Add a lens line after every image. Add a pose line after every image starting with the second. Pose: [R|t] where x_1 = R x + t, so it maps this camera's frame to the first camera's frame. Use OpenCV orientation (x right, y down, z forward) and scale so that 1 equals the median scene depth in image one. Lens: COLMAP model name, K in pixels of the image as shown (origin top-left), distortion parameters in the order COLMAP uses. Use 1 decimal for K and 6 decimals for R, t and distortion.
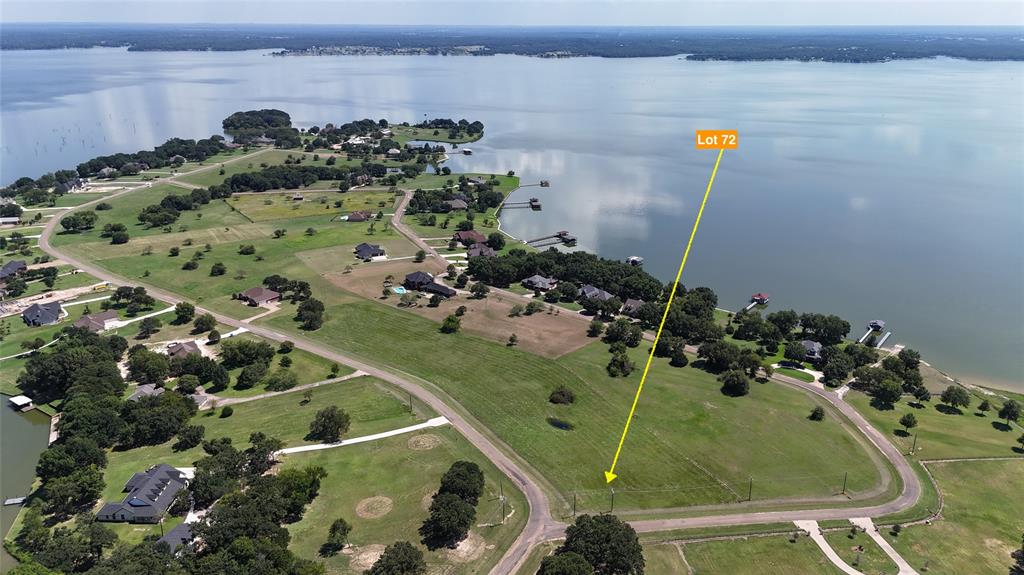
lens RADIAL K [[751.8, 0, 511.7], [0, 751.8, 290.9], [0, 0, 1]] dist [0.073034, -0.071342]
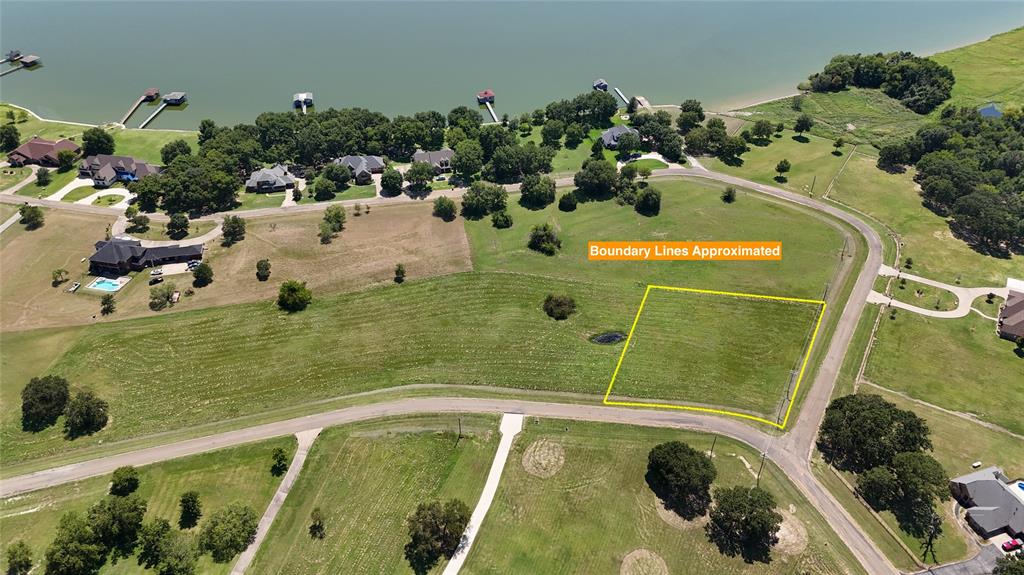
lens RADIAL K [[751.8, 0, 511.7], [0, 751.8, 290.9], [0, 0, 1]] dist [0.073034, -0.071342]
pose [[0.620254, -0.496377, 0.607367, -0.467220], [0.277104, 0.863040, 0.422345, -0.240766], [-0.733824, -0.093658, 0.672852, 0.513848]]
